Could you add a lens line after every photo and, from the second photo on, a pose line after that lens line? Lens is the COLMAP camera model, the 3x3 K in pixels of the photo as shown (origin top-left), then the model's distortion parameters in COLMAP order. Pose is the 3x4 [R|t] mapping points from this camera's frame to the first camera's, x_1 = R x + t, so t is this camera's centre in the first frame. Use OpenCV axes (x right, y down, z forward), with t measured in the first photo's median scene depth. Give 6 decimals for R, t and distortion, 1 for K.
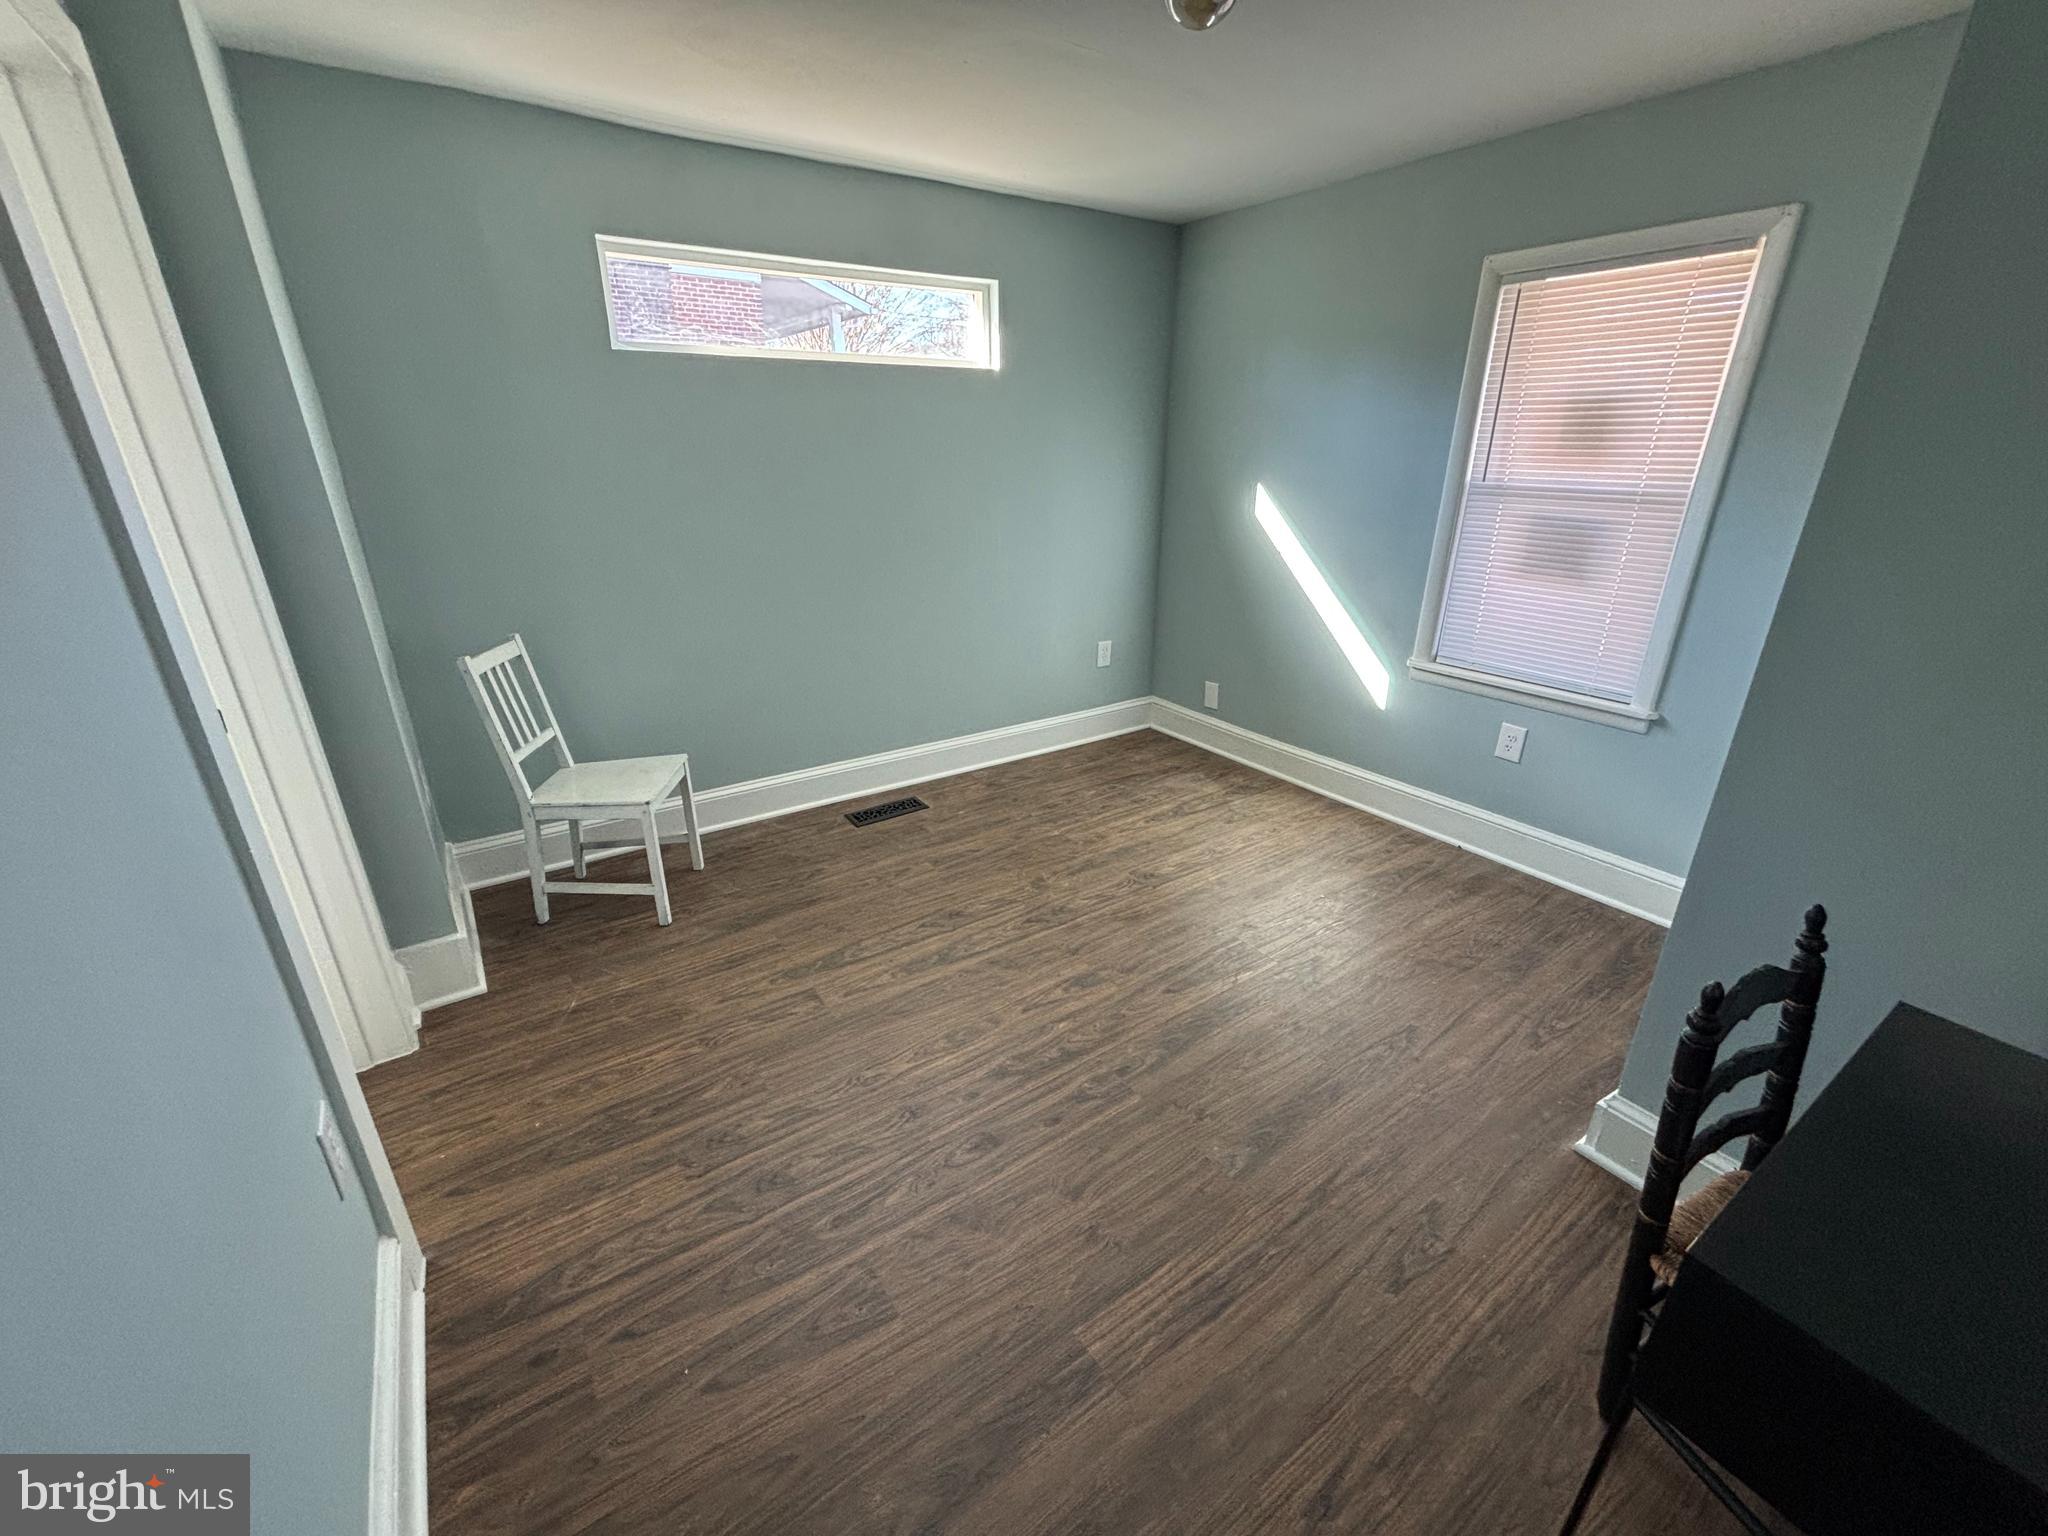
lens RADIAL K [[830.3, 0, 1027.3], [0, 830.3, 762.6], [0, 0, 1]] dist [0.000775, 0.001584]
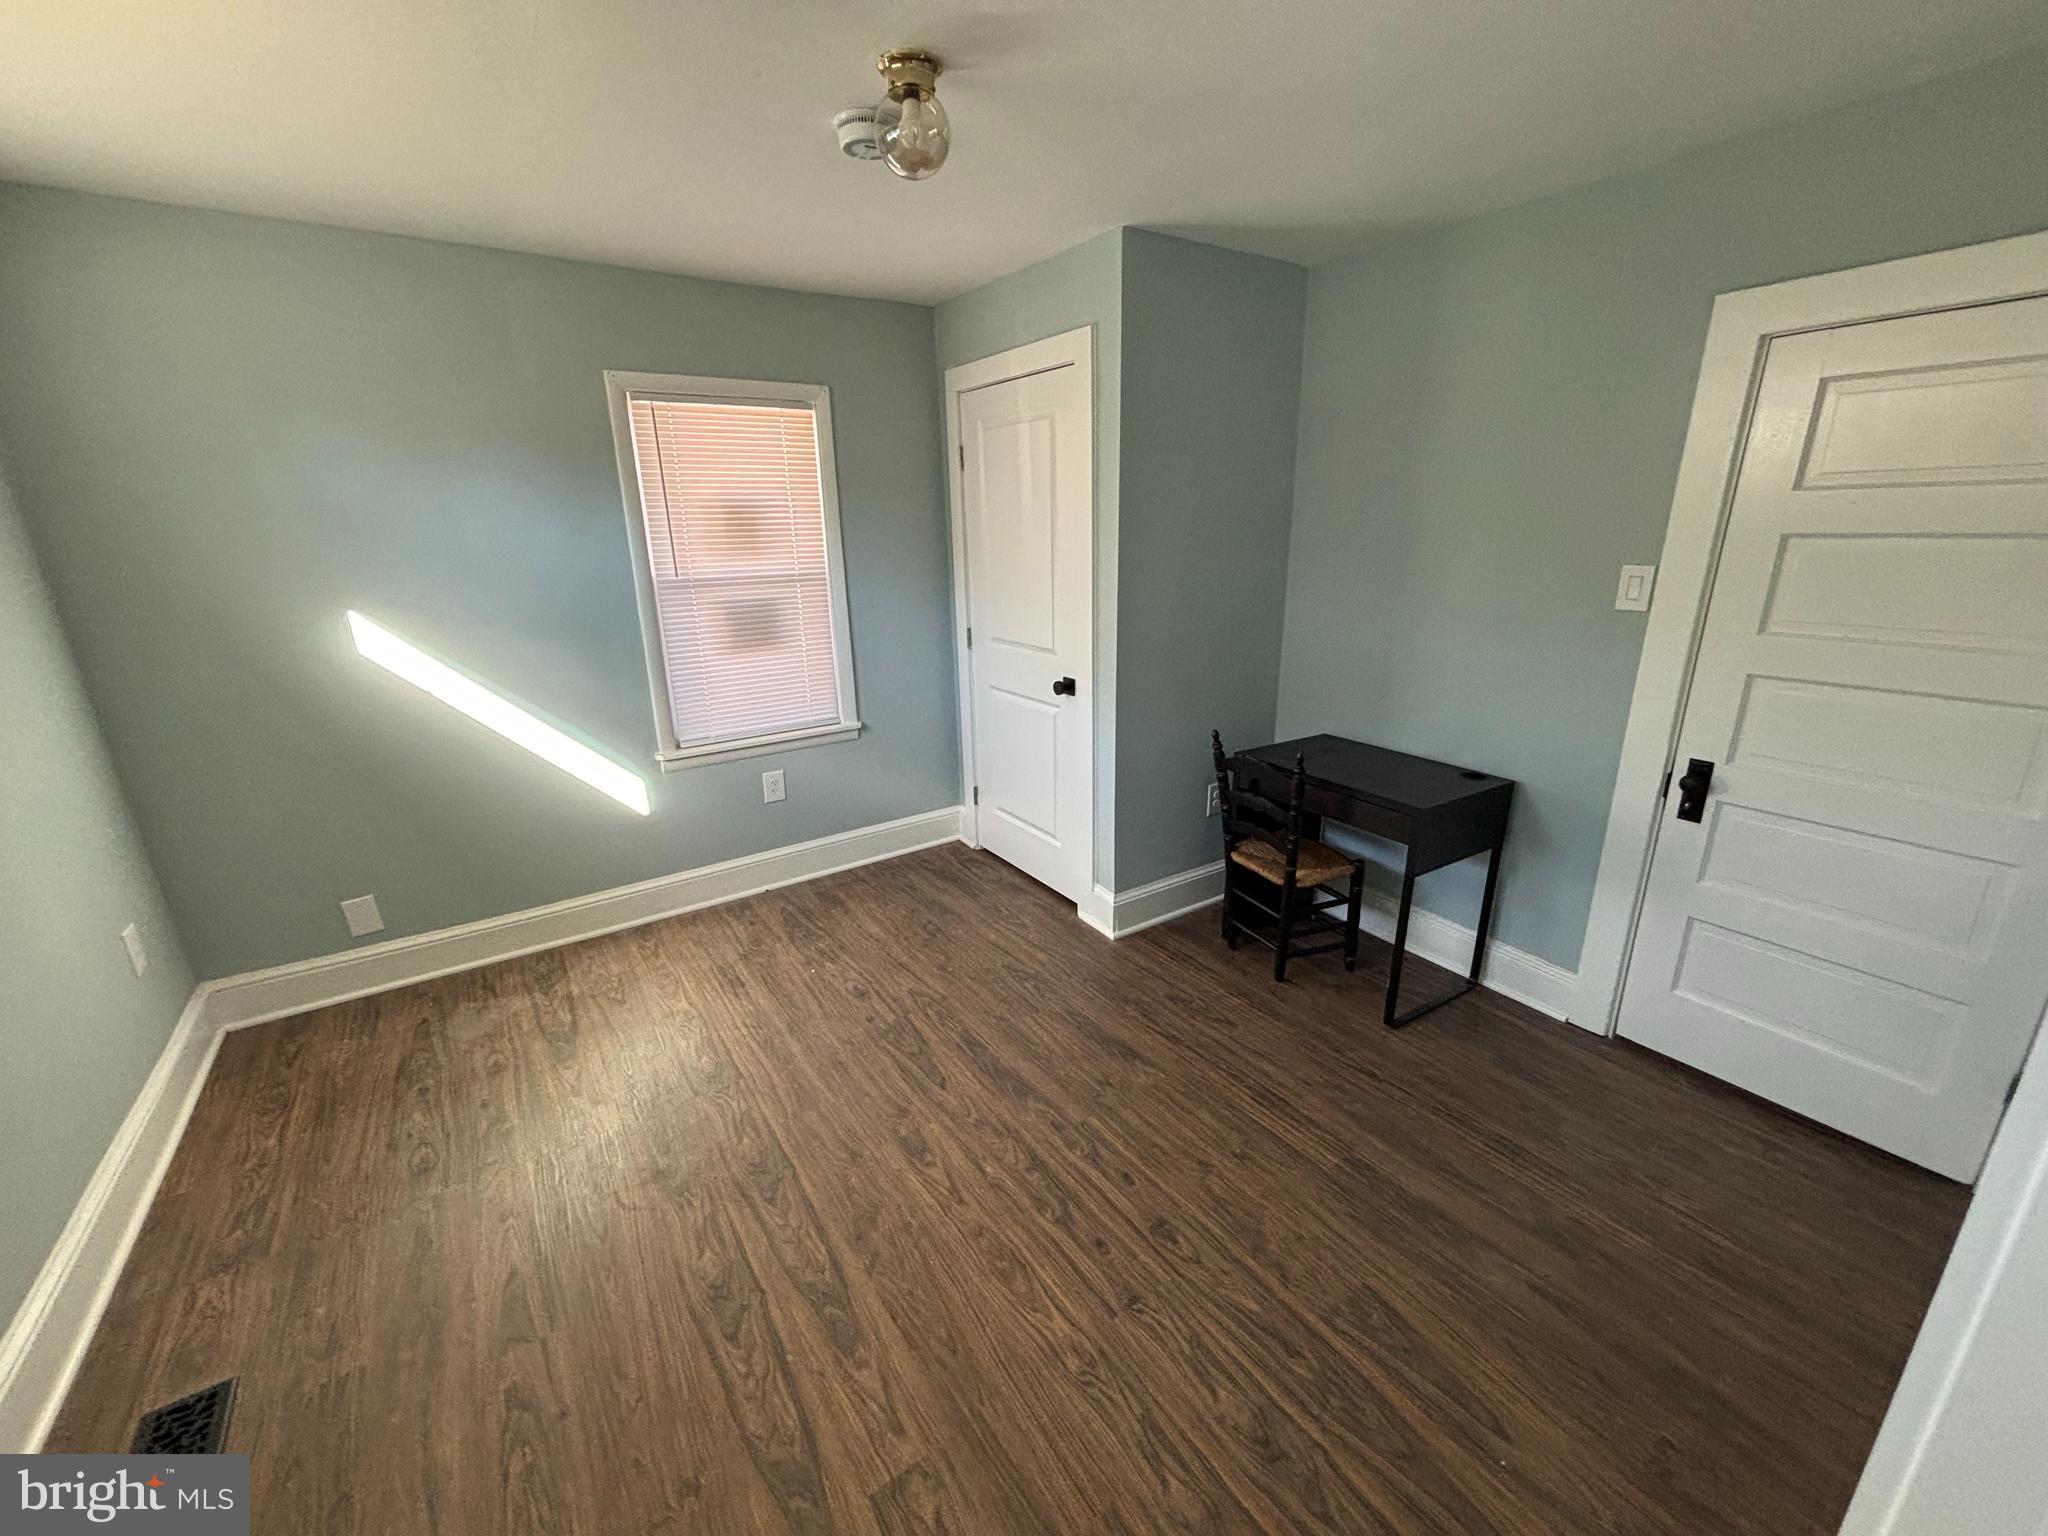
lens RADIAL K [[830.3, 0, 1021.7], [0, 830.3, 767.7], [0, 0, 1]] dist [0.000775, 0.001584]
pose [[0.002623, -0.296825, 0.954928, -0.567011], [0.373770, 0.886010, 0.274376, -0.254930], [-0.927518, 0.356204, 0.113268, 0.566902]]
